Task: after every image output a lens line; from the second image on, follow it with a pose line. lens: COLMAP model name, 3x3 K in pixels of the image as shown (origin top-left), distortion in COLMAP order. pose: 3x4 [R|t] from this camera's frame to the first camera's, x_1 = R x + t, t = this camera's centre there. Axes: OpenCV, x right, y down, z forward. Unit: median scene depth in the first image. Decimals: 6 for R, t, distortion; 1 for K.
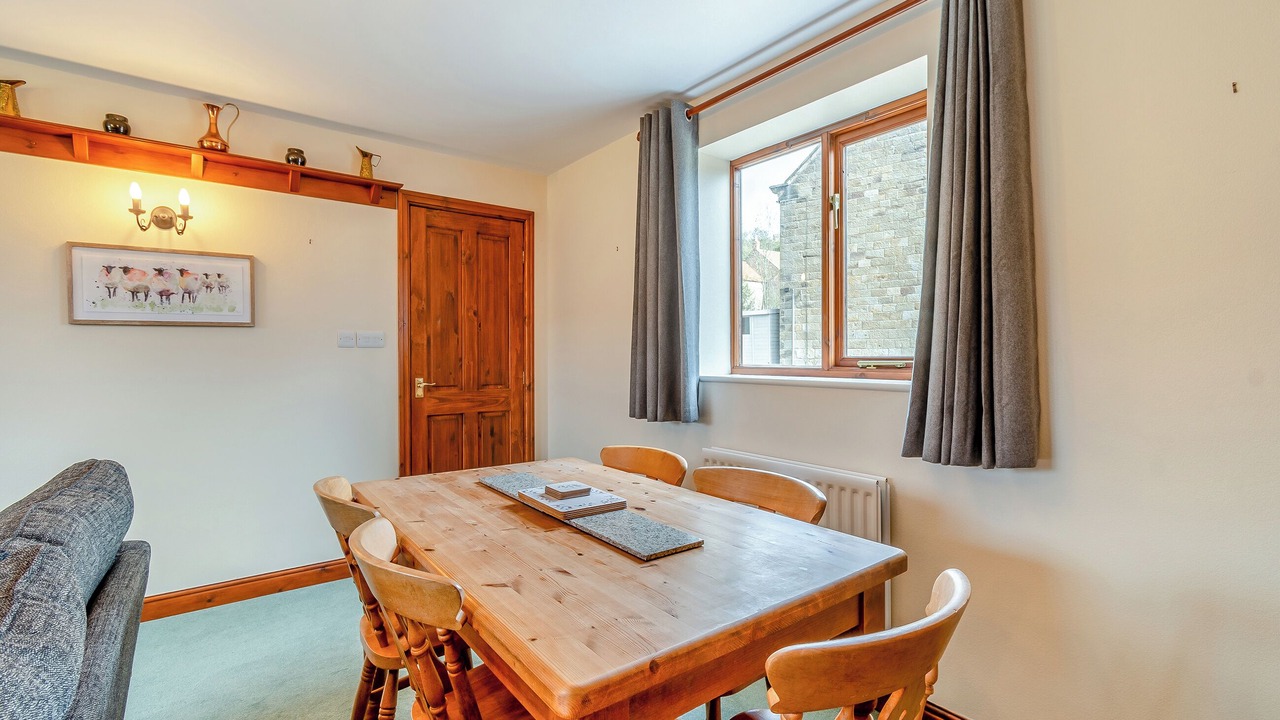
lens RADIAL K [[583.6, 0, 632.8], [0, 583.6, 358.4], [0, 0, 1]] dist [-0.006962, 0.002775]
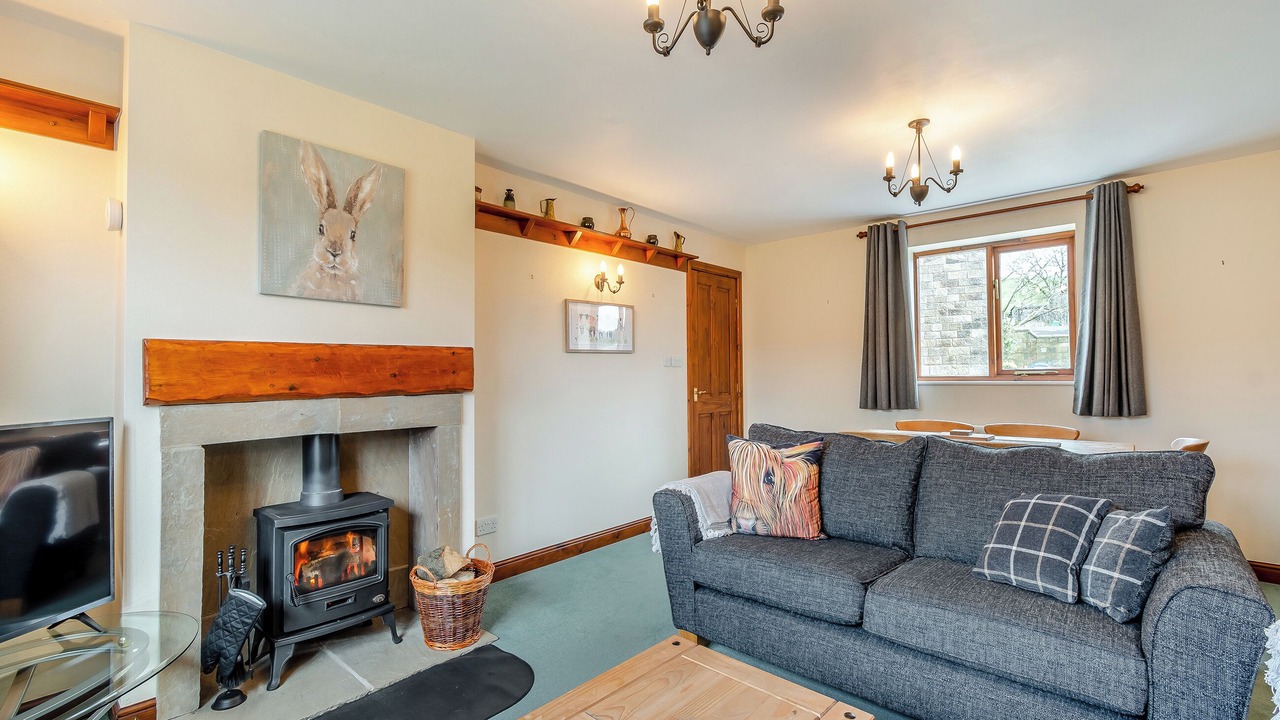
lens RADIAL K [[583.6, 0, 633.4], [0, 583.6, 363.8], [0, 0, 1]] dist [-0.006962, 0.002775]
pose [[0.981418, -0.006352, 0.191775, -0.984977], [0.011073, 0.999661, -0.023556, 0.008203], [-0.191560, 0.025242, 0.981156, -0.490474]]
